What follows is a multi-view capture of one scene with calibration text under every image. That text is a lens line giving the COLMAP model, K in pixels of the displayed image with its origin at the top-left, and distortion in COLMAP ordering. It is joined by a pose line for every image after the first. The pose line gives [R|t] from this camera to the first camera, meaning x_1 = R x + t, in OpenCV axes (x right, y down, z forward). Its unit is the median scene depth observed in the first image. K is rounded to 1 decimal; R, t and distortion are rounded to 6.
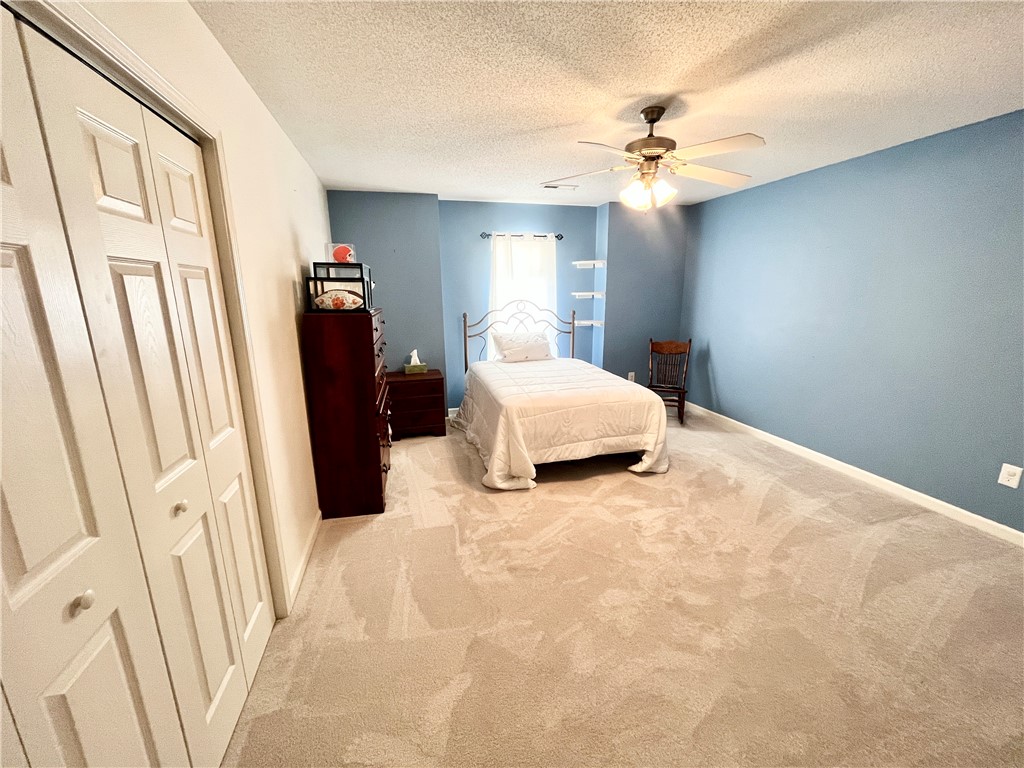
lens RADIAL K [[416.1, 0, 513.8], [0, 416.1, 382.8], [0, 0, 1]] dist [-0.003376, 0.000302]
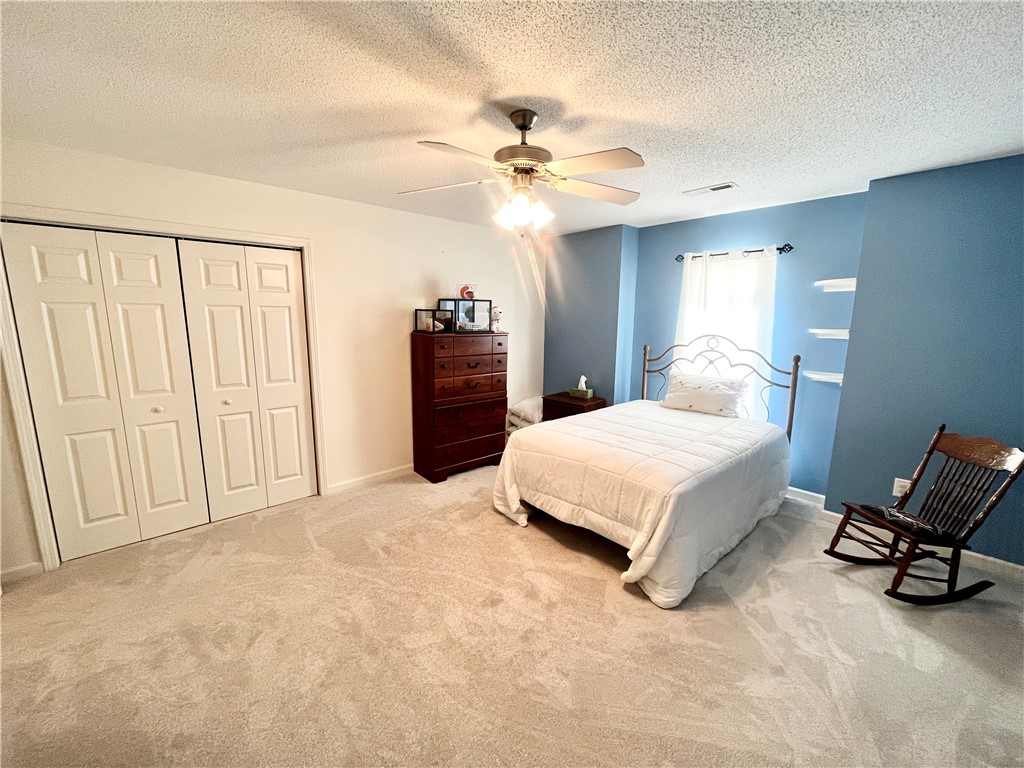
lens RADIAL K [[416.1, 0, 514.5], [0, 416.1, 383.0], [0, 0, 1]] dist [-0.003376, 0.000302]
pose [[0.466324, 0.157338, -0.870509, 0.776786], [-0.207840, 0.975996, 0.065066, -0.120311], [0.859851, 0.150585, 0.487832, 0.444721]]
